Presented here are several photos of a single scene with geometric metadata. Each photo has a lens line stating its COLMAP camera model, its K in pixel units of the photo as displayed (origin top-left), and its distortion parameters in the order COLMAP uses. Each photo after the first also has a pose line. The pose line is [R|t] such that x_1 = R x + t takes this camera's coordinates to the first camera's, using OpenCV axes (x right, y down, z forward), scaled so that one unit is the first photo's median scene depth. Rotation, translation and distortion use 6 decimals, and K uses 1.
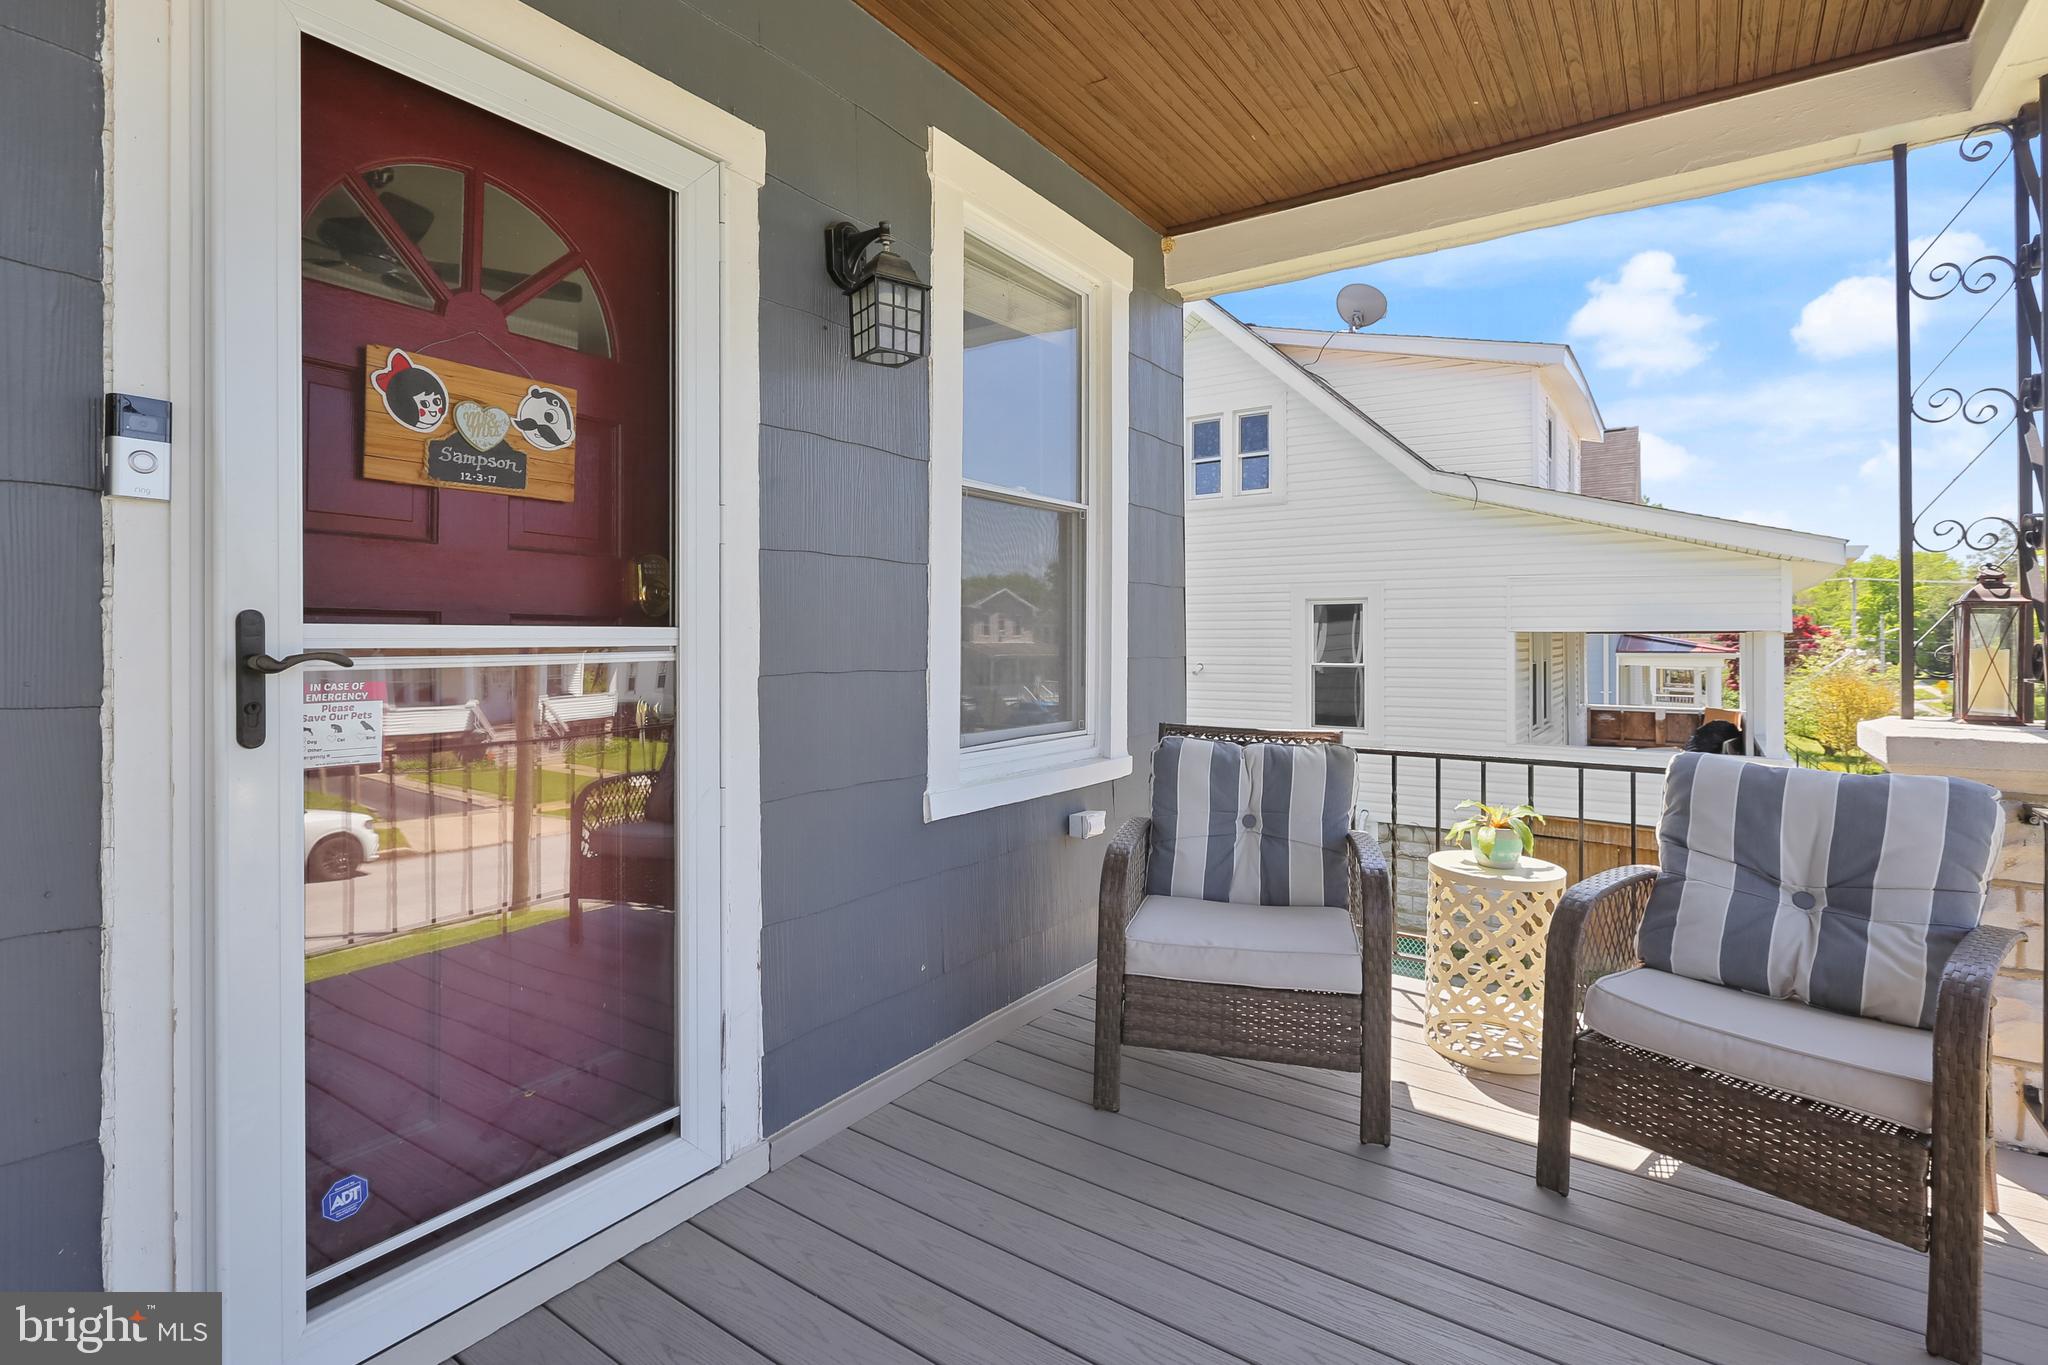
lens RADIAL K [[959.8, 0, 1024.6], [0, 959.8, 640.7], [0, 0, 1]] dist [0.000204, -0.000283]
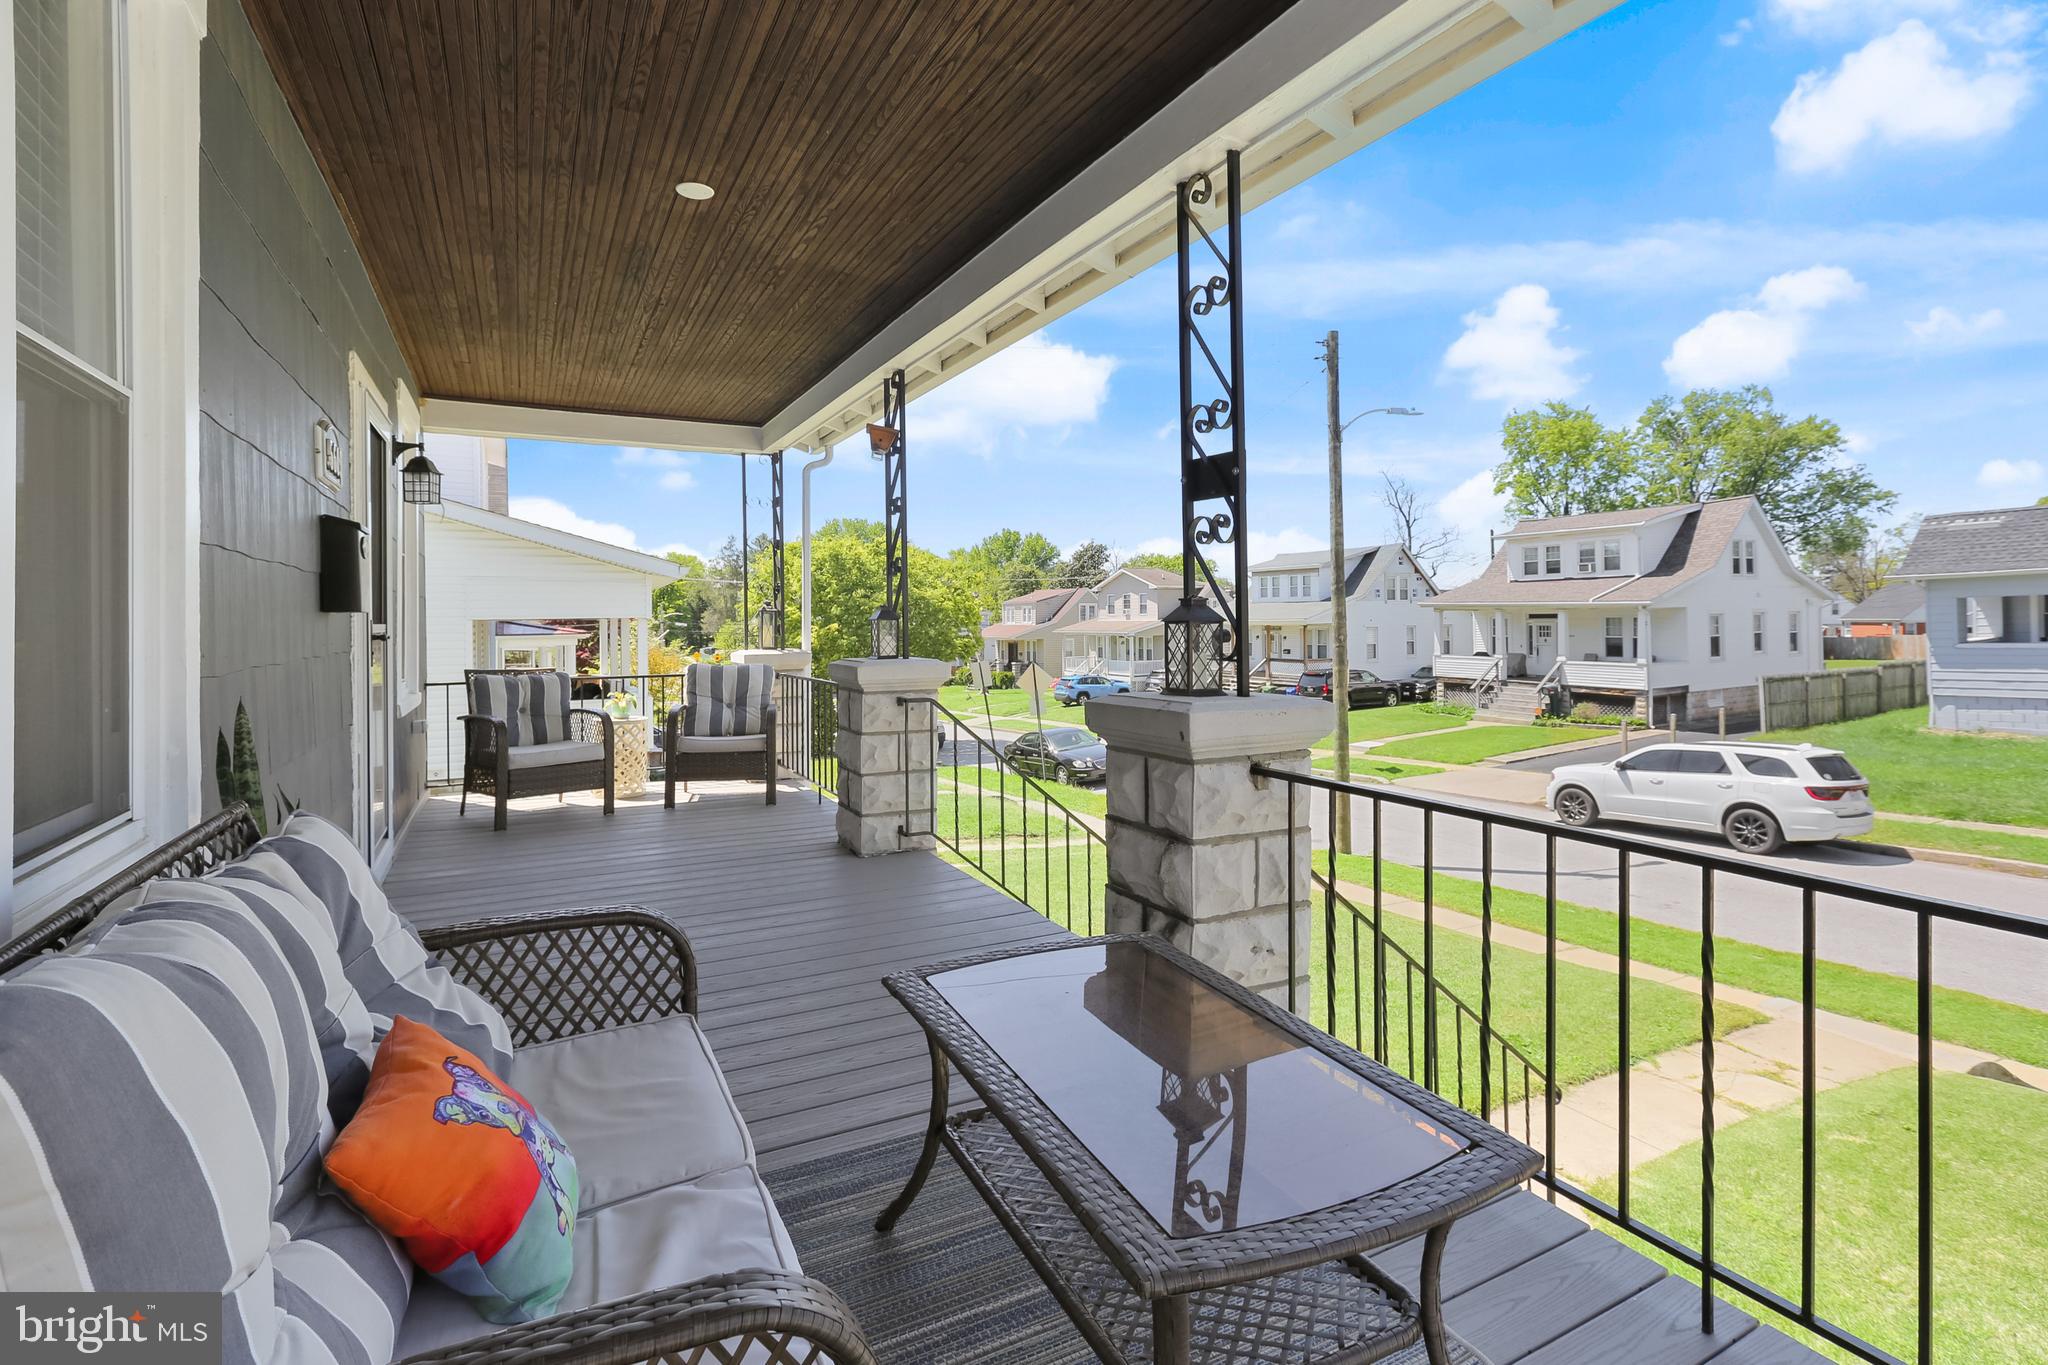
lens RADIAL K [[959.8, 0, 1024.6], [0, 959.8, 640.7], [0, 0, 1]] dist [0.000204, -0.000283]
pose [[0.456813, -0.019613, 0.889347, -1.524332], [0.007351, 0.999806, 0.018274, 0.002693], [-0.889533, -0.001810, 0.456868, -1.287702]]
